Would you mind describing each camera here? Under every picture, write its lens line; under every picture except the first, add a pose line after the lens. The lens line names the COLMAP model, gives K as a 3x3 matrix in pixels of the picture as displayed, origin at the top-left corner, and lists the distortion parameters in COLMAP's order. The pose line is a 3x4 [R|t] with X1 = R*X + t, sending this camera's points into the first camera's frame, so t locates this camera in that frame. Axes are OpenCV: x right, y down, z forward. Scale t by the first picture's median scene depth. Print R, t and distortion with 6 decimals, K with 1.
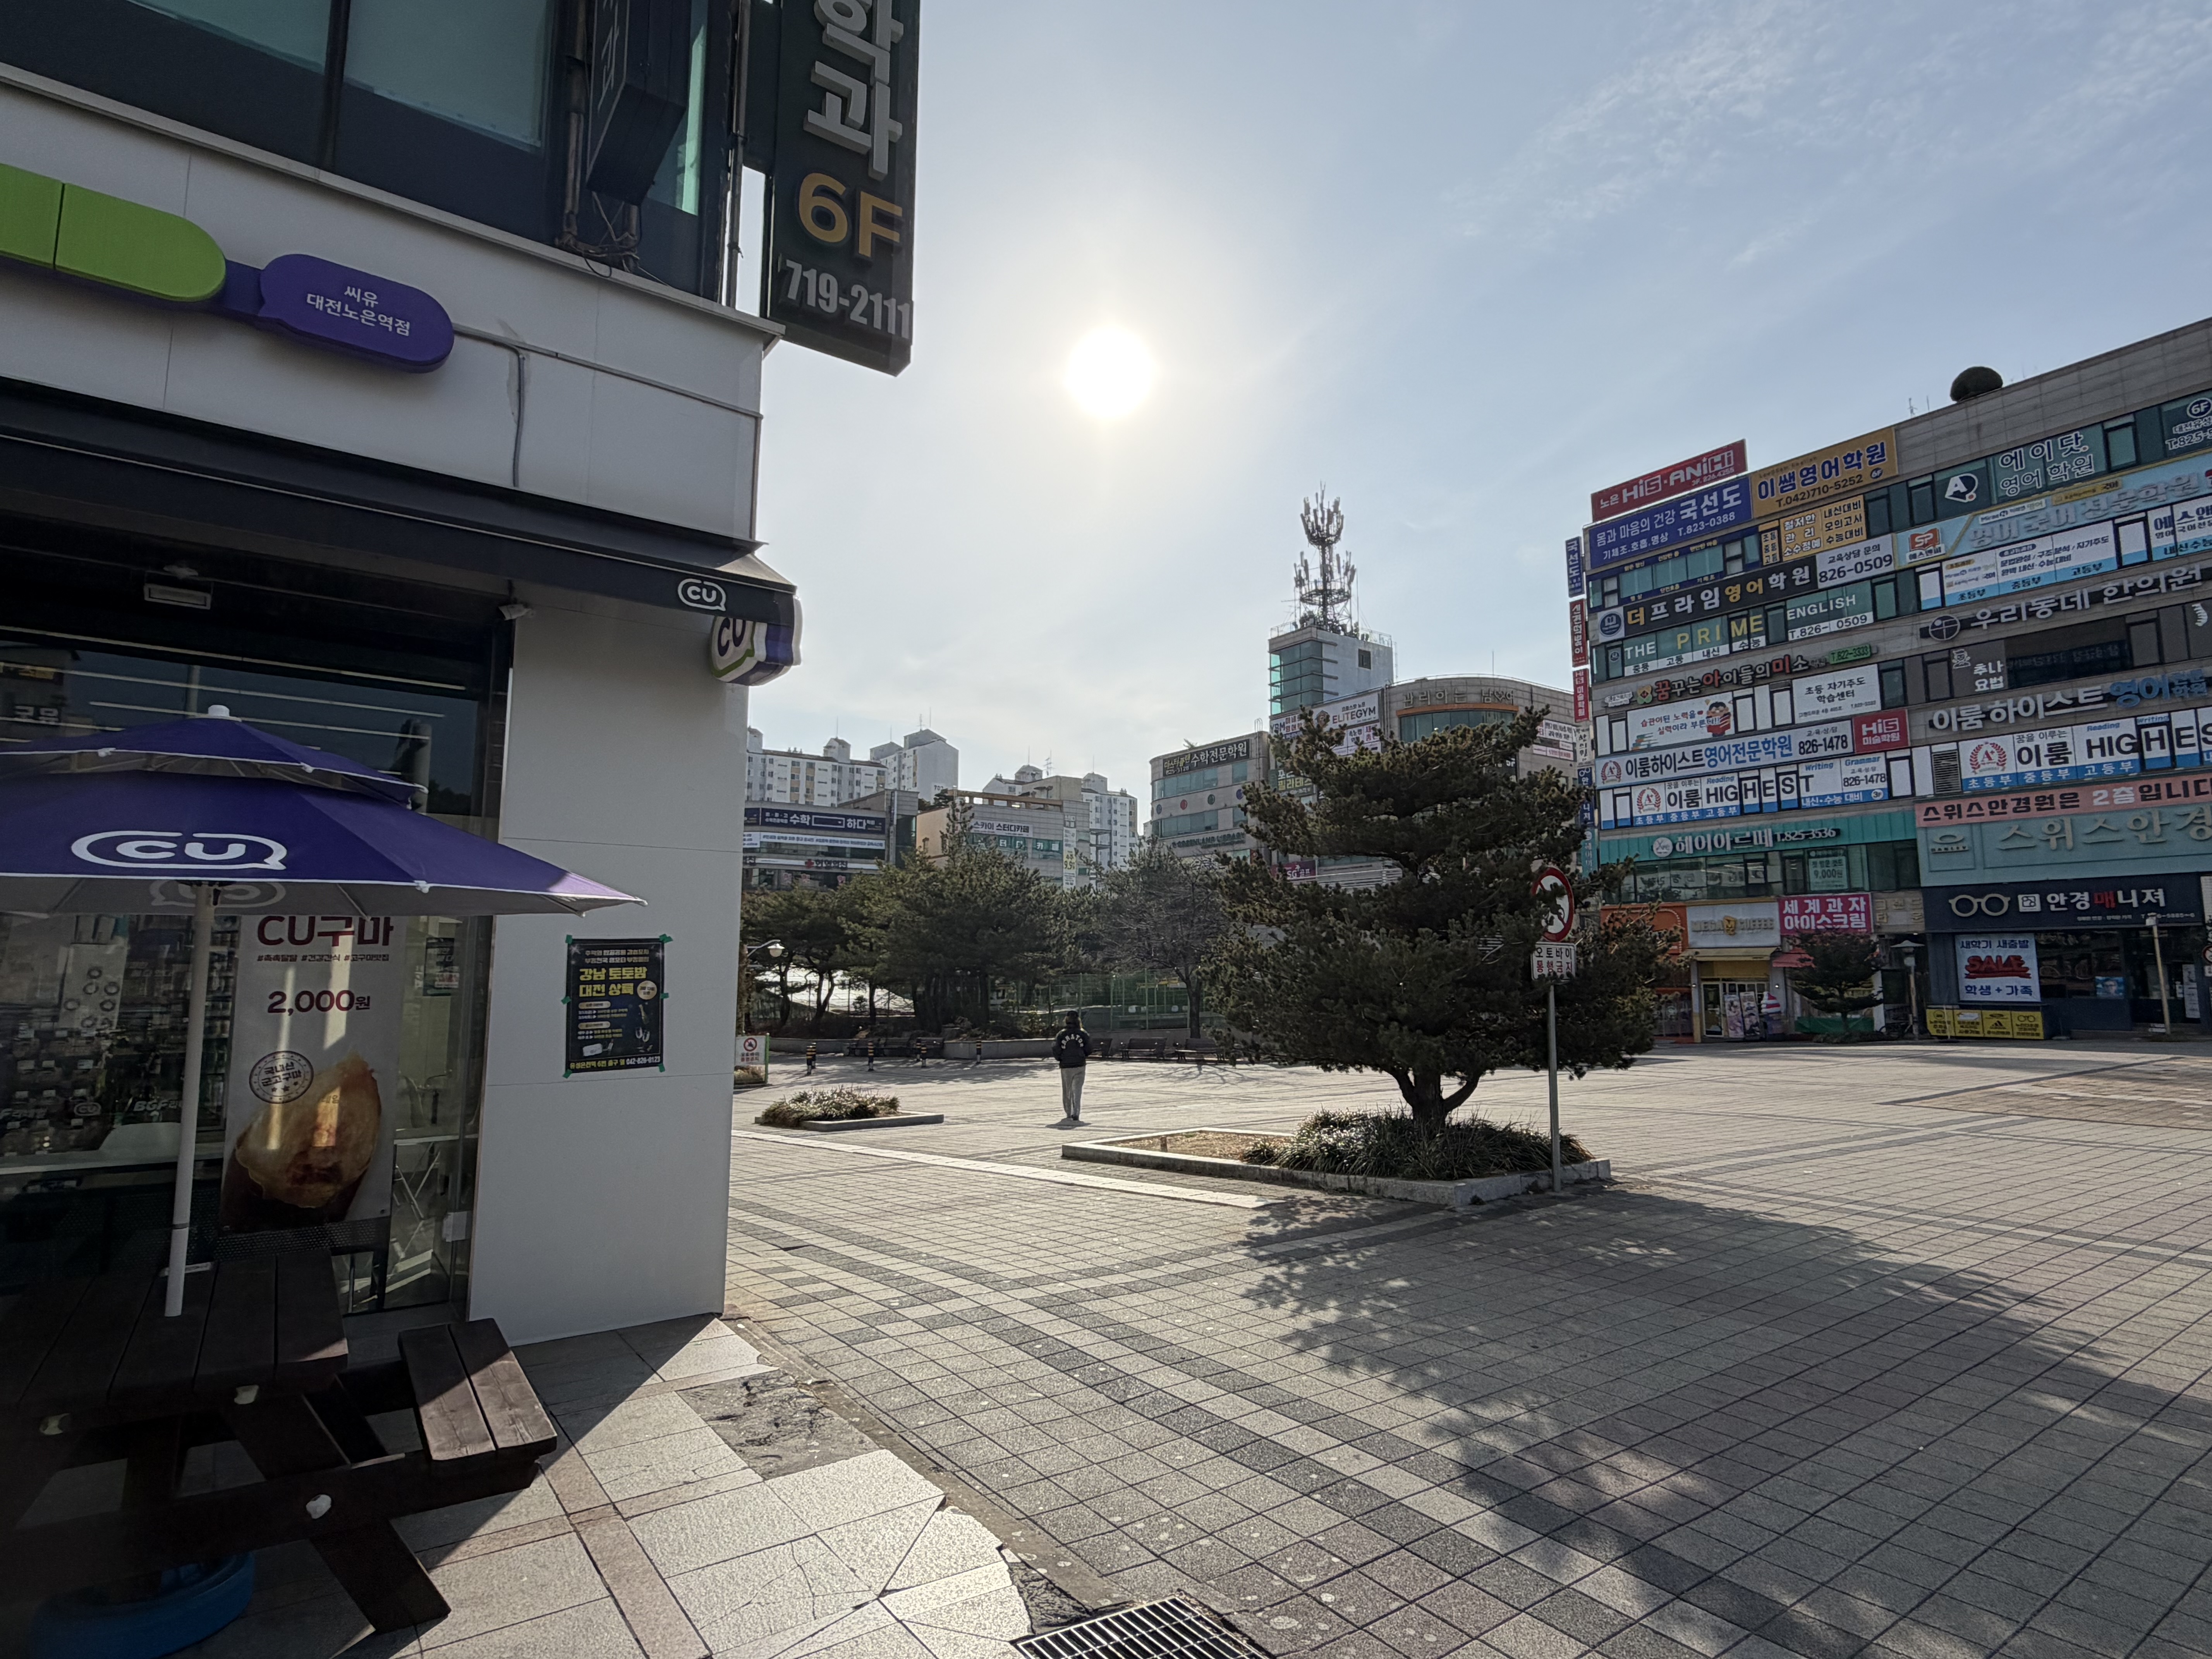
lens RADIAL K [[1139.3, 0, 1106.0], [0, 1139.3, 829.5], [0, 0, 1]] dist [0.000743, 0.000107]
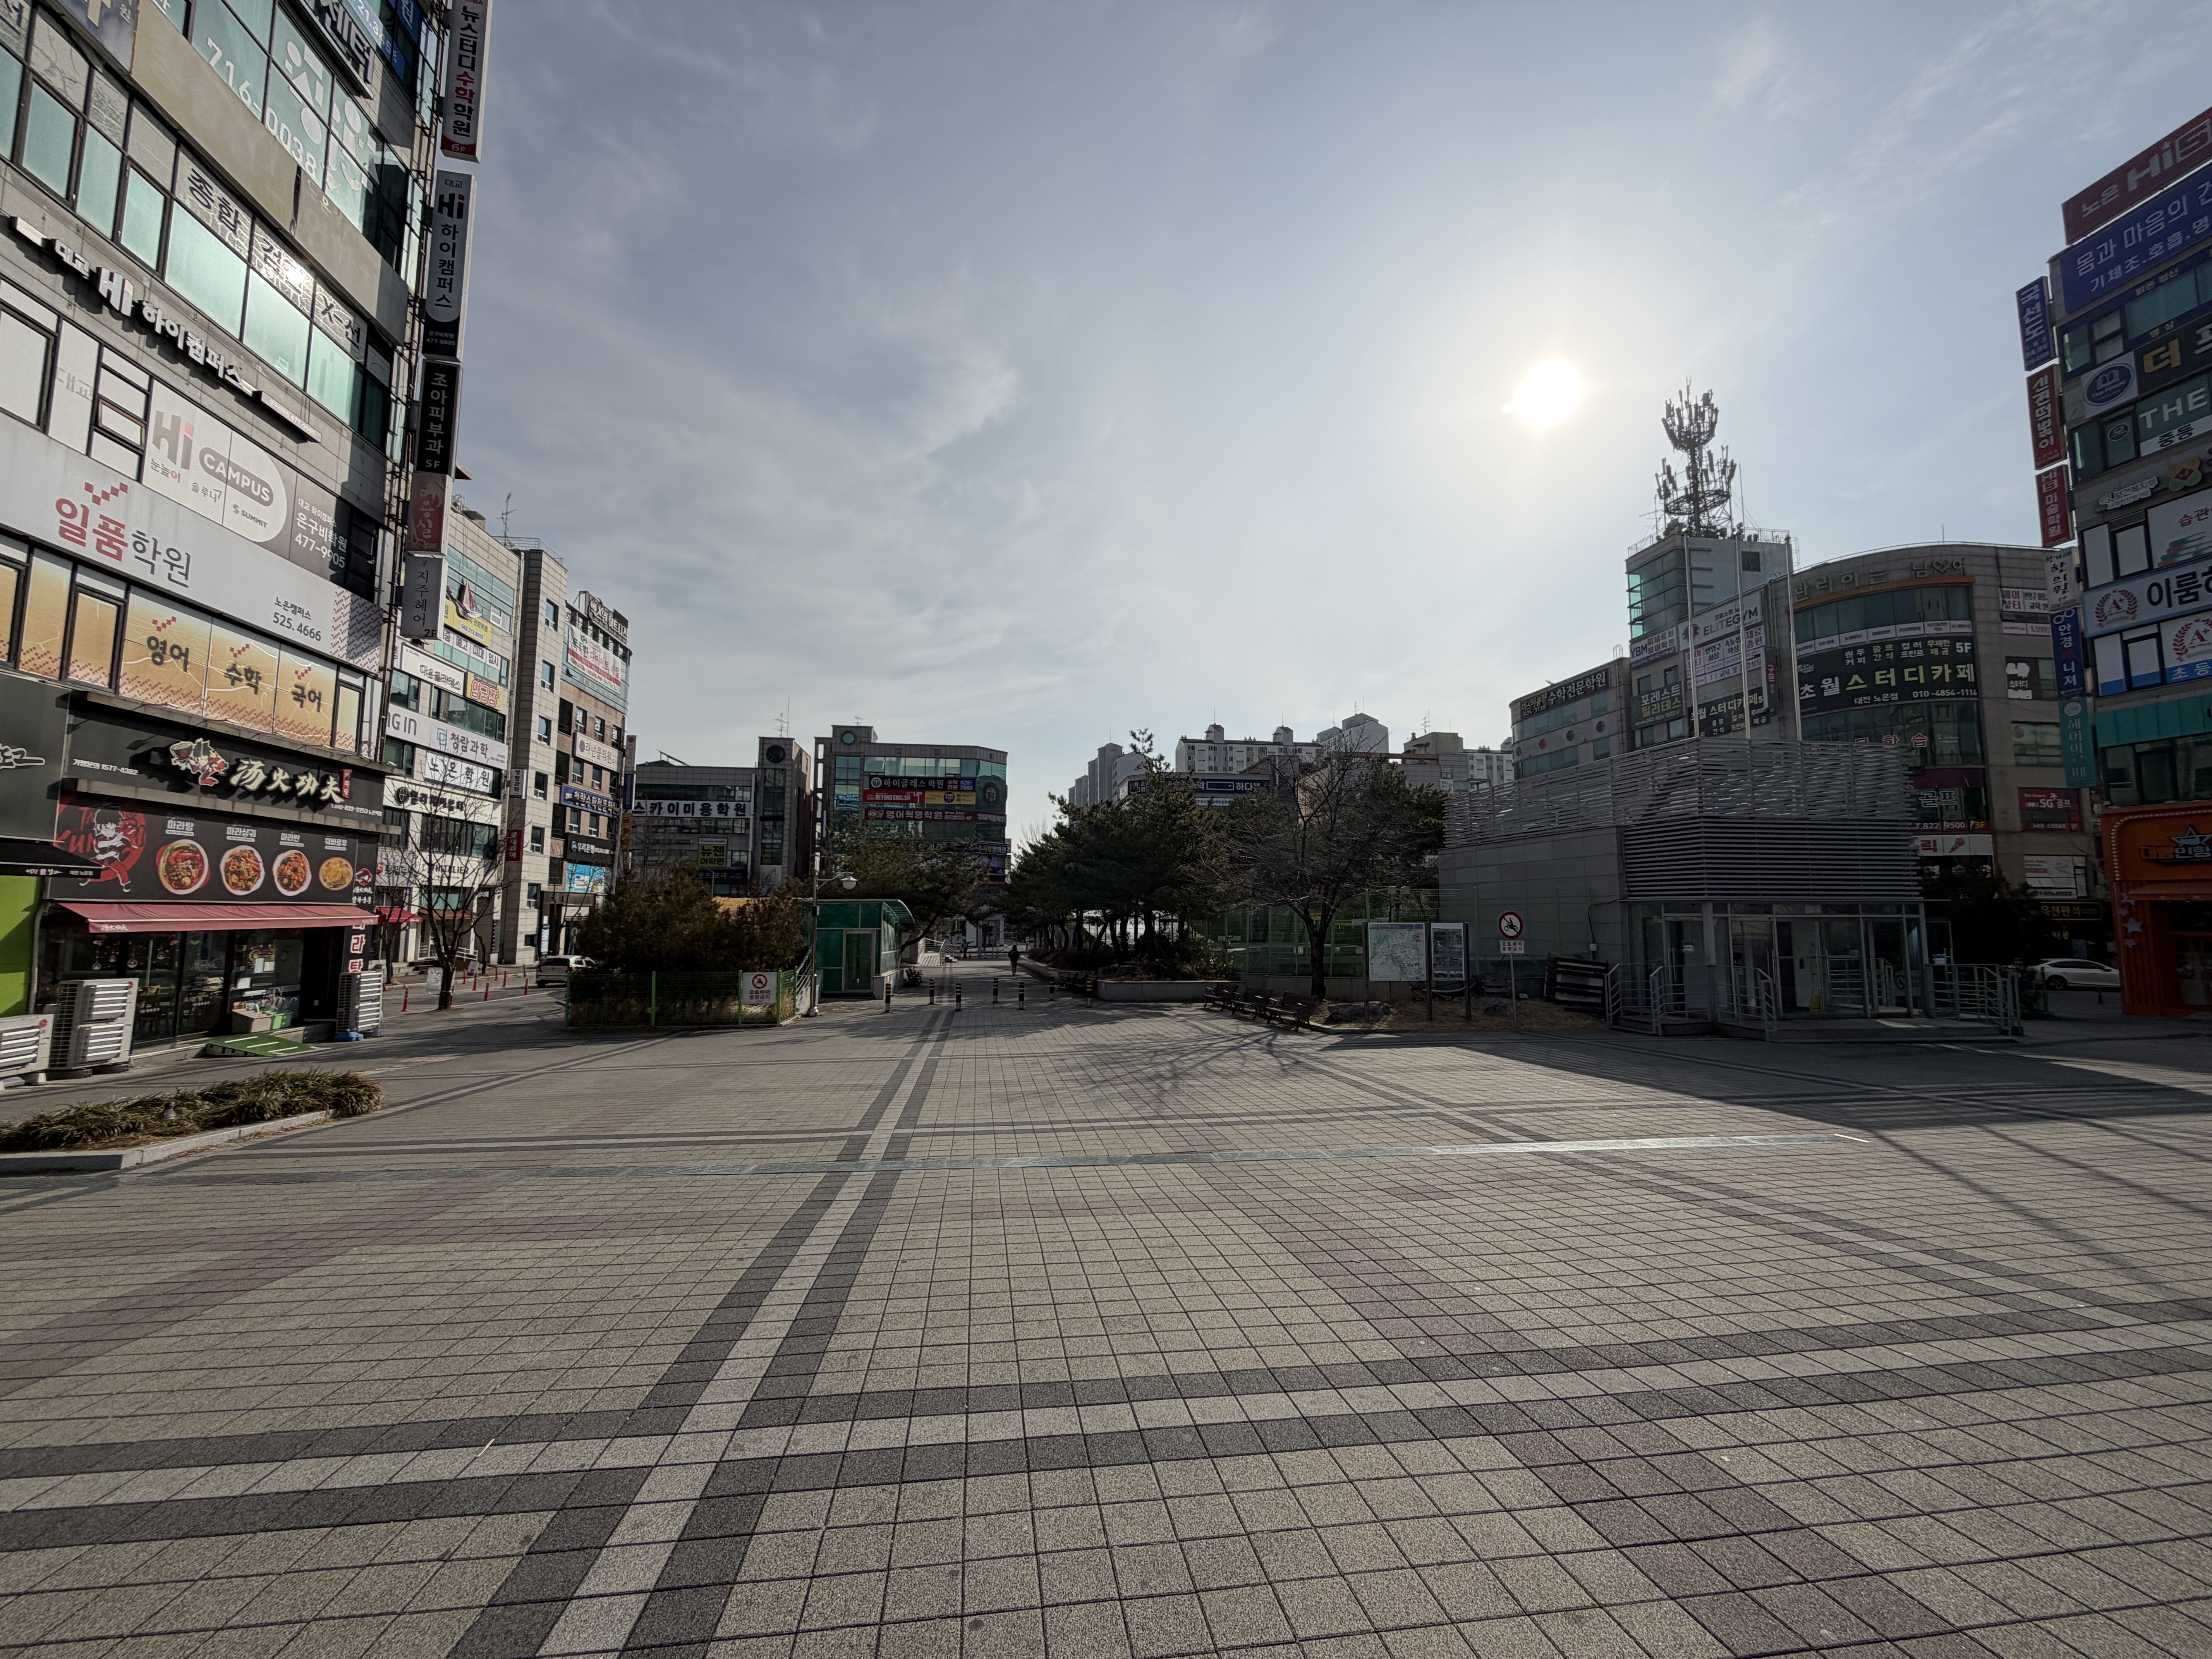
lens RADIAL K [[870.8, 0, 1106.0], [0, 870.8, 829.5], [0, 0, 1]] dist [-0.000413, 0.000725]
pose [[0.887664, -0.042405, -0.458535, 0.114995], [0.056331, 0.998272, 0.016731, 0.028567], [0.457033, -0.040681, 0.888519, 0.213538]]
